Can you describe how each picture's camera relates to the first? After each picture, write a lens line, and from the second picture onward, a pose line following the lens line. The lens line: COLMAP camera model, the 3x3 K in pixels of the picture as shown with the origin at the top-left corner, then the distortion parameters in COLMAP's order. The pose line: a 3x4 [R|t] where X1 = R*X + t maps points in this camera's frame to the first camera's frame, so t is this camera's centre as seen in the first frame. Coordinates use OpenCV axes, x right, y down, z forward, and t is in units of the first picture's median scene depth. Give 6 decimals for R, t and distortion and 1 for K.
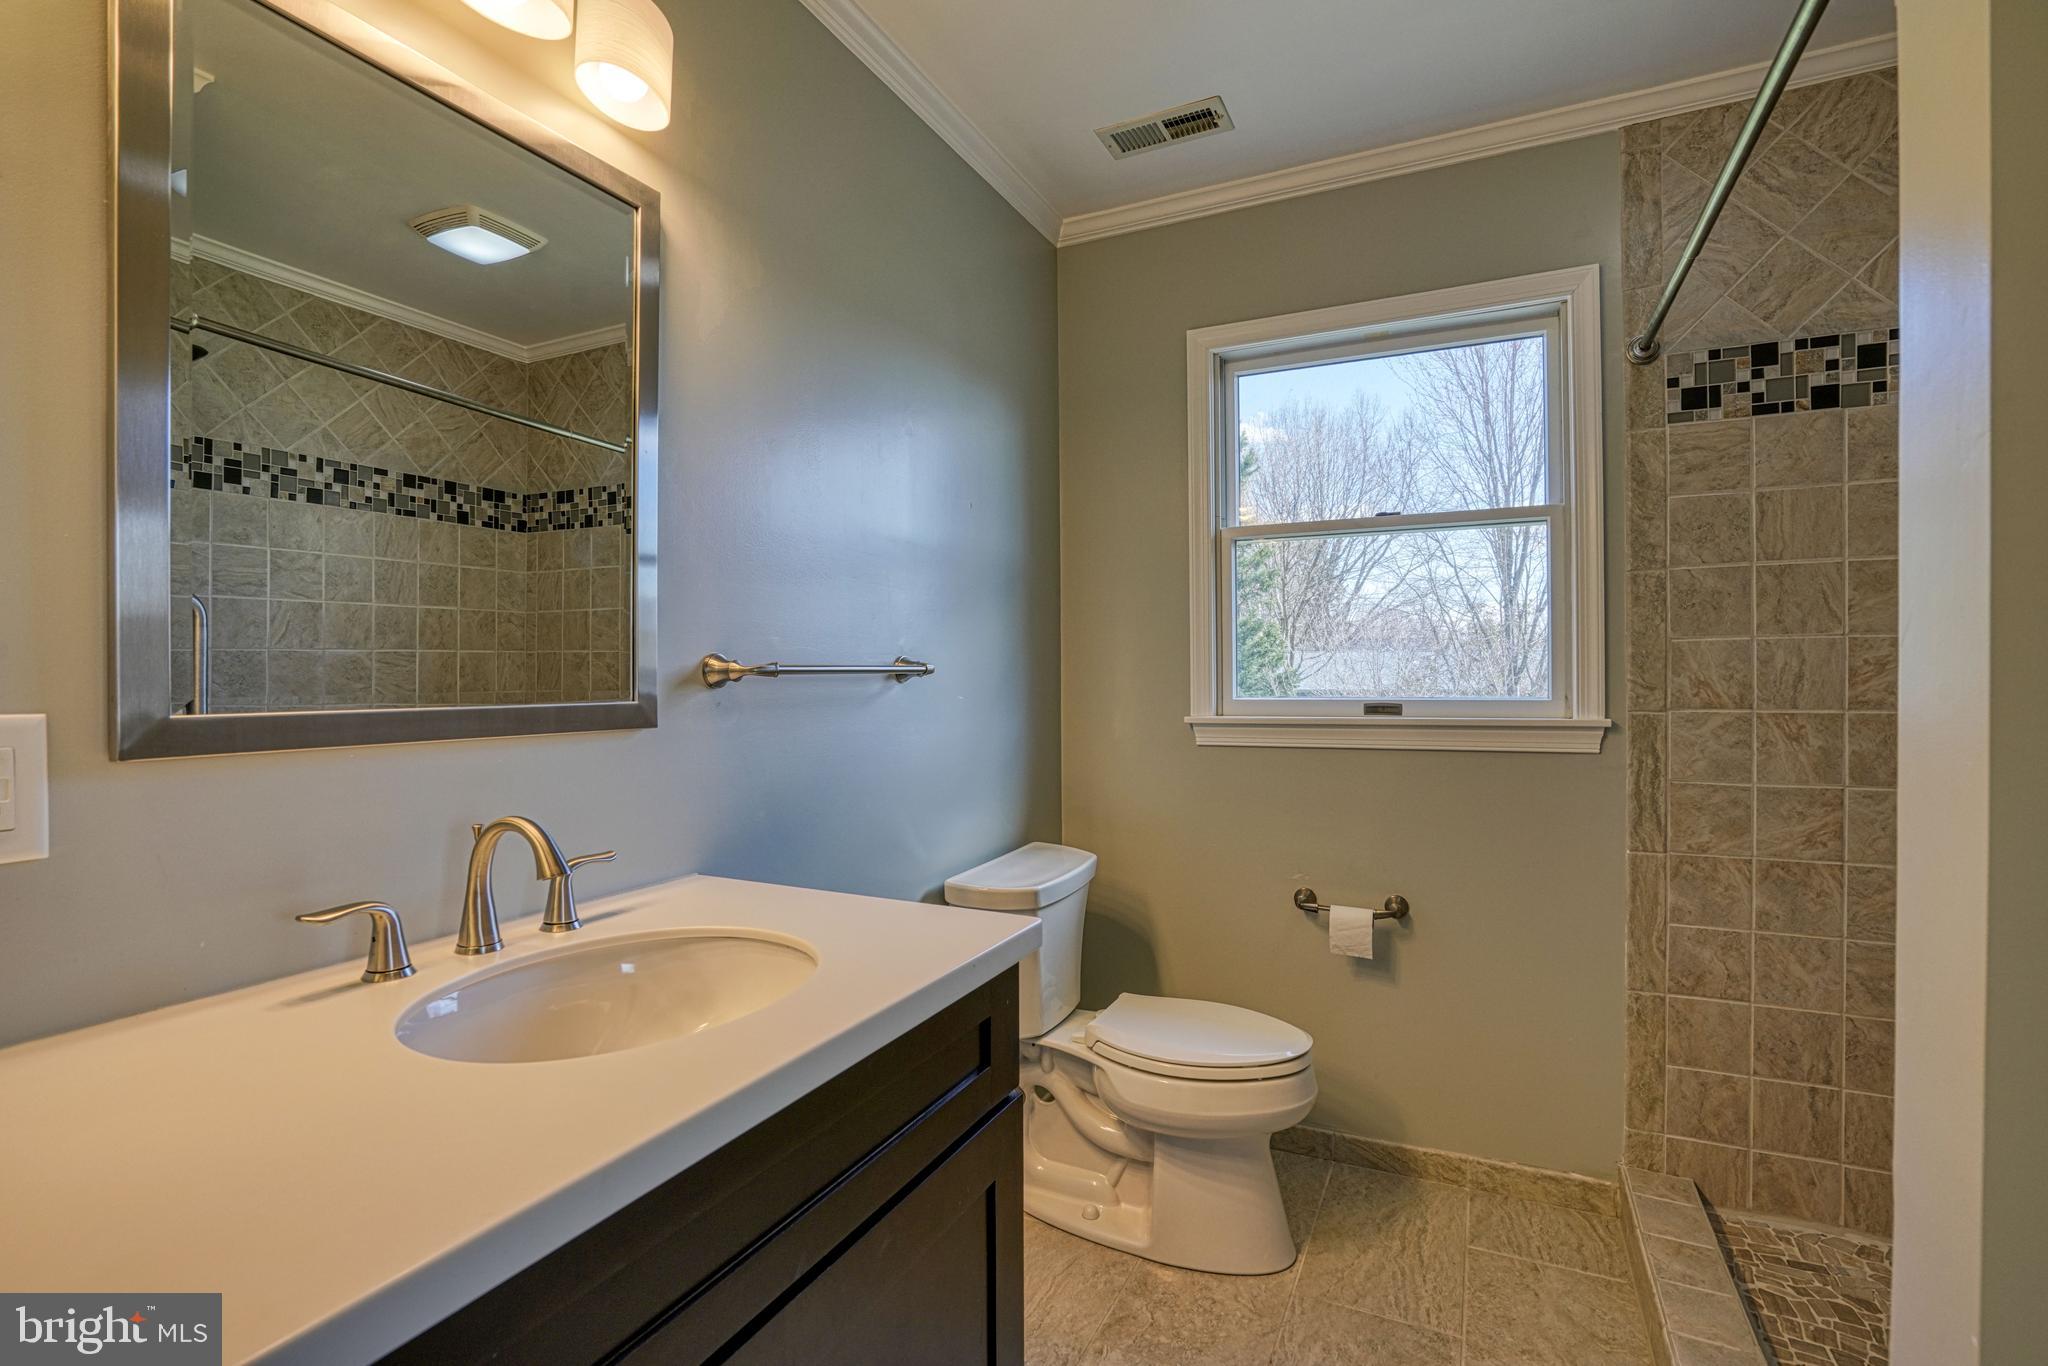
lens RADIAL K [[966.6, 0, 1029.4], [0, 966.6, 678.8], [0, 0, 1]] dist [-0.061560, 0.026768]
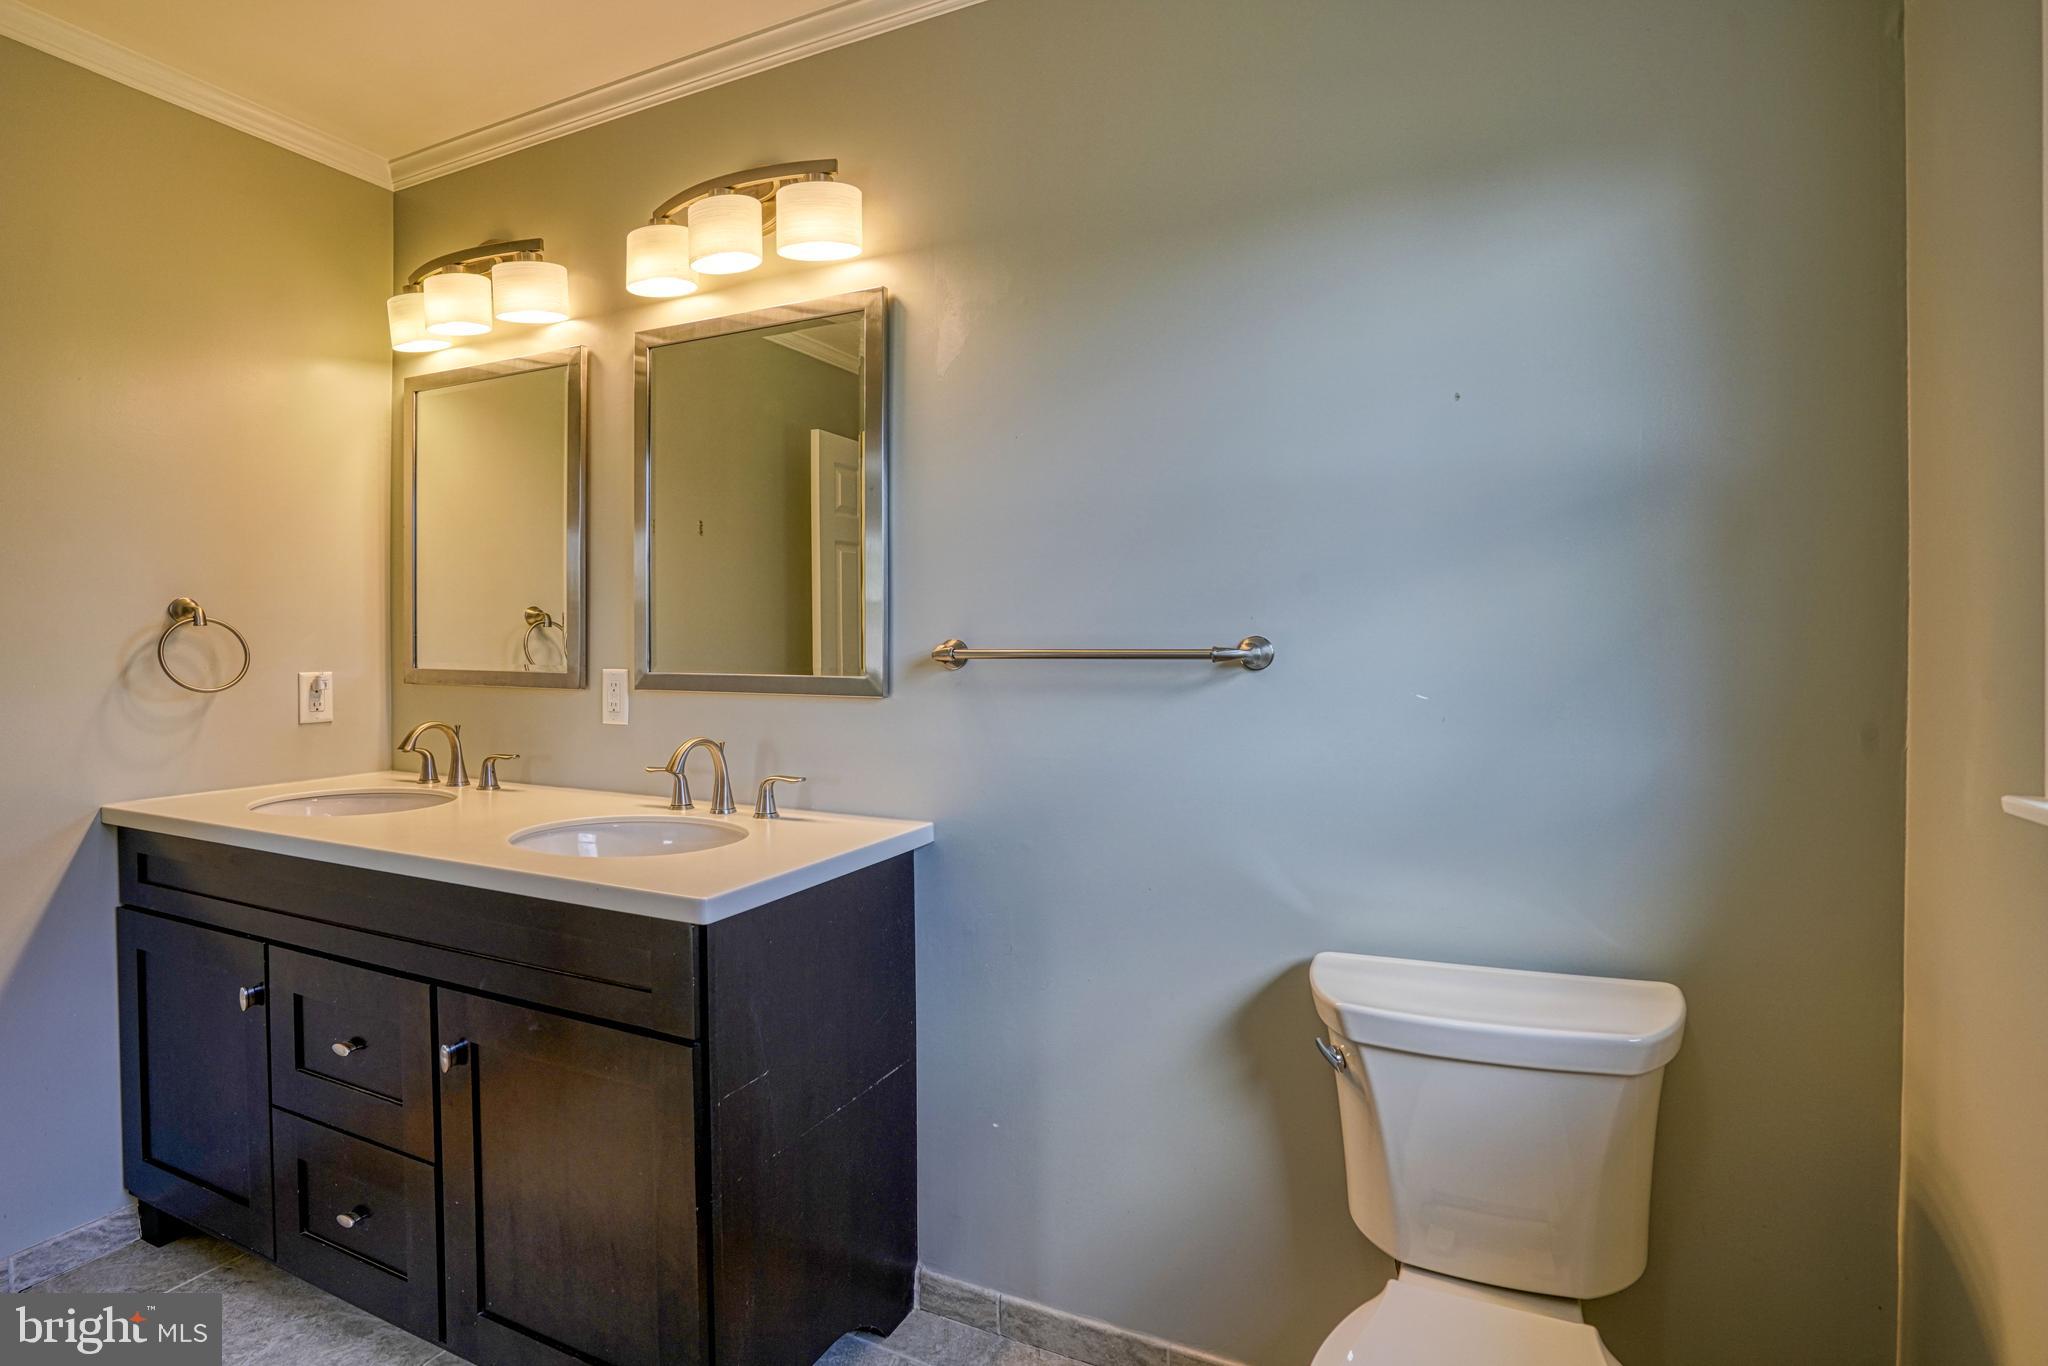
lens RADIAL K [[966.6, 0, 1029.4], [0, 966.6, 678.8], [0, 0, 1]] dist [-0.061560, 0.026768]
pose [[0.075920, 0.035677, -0.996475, 0.927272], [-0.010208, 0.999335, 0.035002, -0.023085], [0.997062, 0.007514, 0.076234, 1.089808]]
